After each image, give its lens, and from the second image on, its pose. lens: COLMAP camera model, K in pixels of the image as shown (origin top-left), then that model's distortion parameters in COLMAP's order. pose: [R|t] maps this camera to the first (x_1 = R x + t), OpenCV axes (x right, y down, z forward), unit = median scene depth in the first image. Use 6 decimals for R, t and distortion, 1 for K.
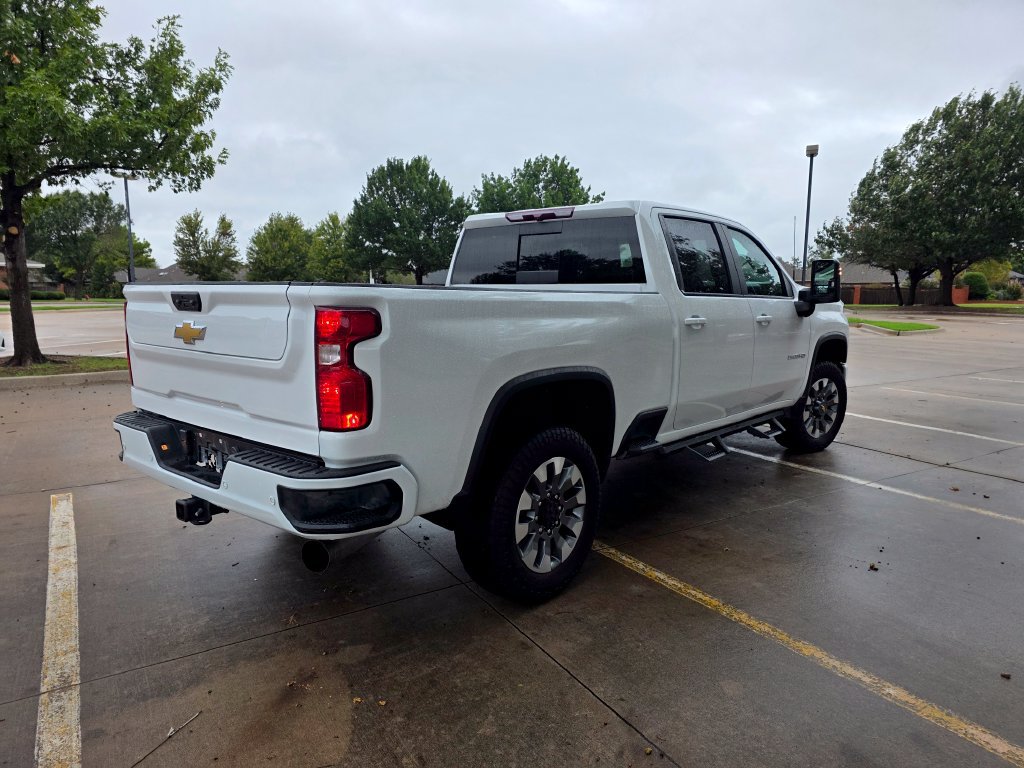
lens RADIAL K [[688.3, 0, 512.8], [0, 688.3, 390.5], [0, 0, 1]] dist [0.050590, -0.042776]
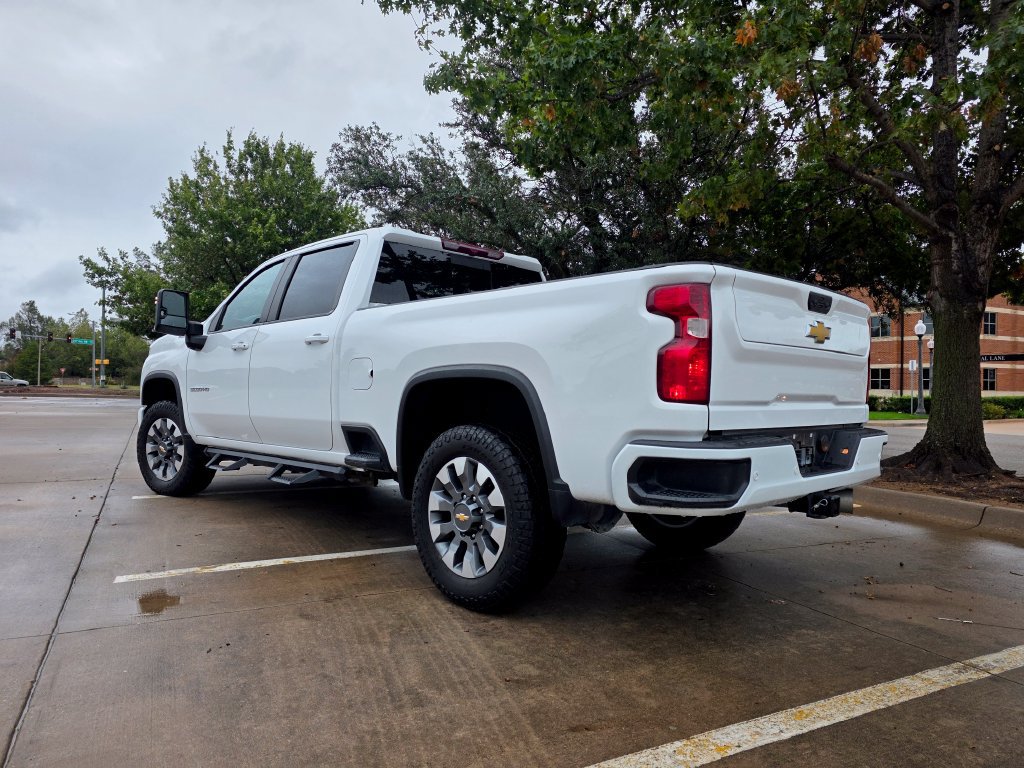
lens RADIAL K [[688.3, 0, 507.3], [0, 688.3, 385.0], [0, 0, 1]] dist [0.050590, -0.042776]
pose [[0.080710, -0.000148, 0.996738, -1.418967], [0.127801, 0.991747, -0.010201, -0.048966], [-0.988510, 0.128208, 0.080063, 1.272853]]
